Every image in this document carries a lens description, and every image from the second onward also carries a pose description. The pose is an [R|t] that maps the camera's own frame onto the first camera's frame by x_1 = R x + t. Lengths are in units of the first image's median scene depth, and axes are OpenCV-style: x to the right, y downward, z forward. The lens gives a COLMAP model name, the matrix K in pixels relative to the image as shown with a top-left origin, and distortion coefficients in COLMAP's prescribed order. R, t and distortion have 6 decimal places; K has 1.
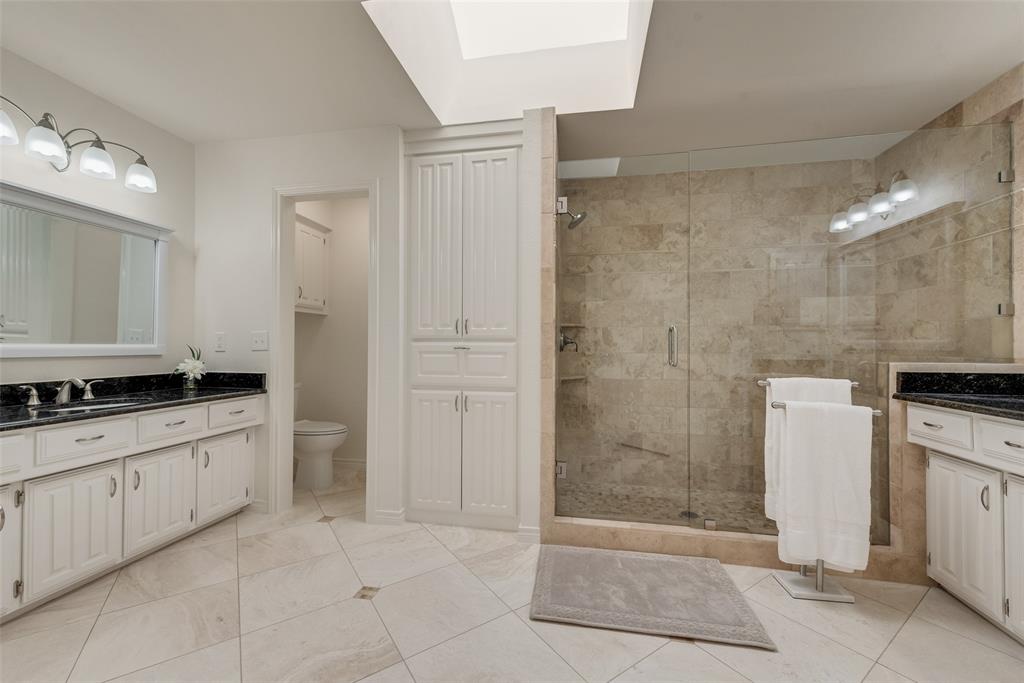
lens RADIAL K [[408.9, 0, 514.2], [0, 408.9, 340.5], [0, 0, 1]] dist [0.008856, -0.002447]
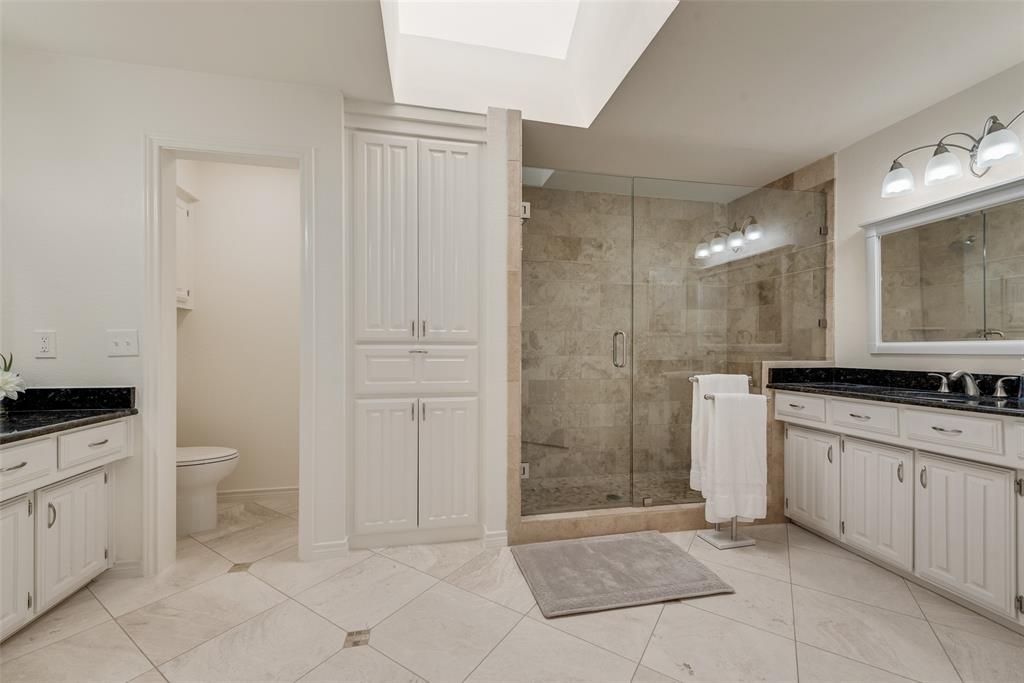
lens RADIAL K [[408.9, 0, 516.2], [0, 408.9, 348.5], [0, 0, 1]] dist [0.008856, -0.002447]
pose [[0.923357, -0.001255, 0.383941, -0.285368], [-0.003952, 0.999911, 0.012772, -0.001276], [-0.383922, -0.013310, 0.923269, 0.067952]]
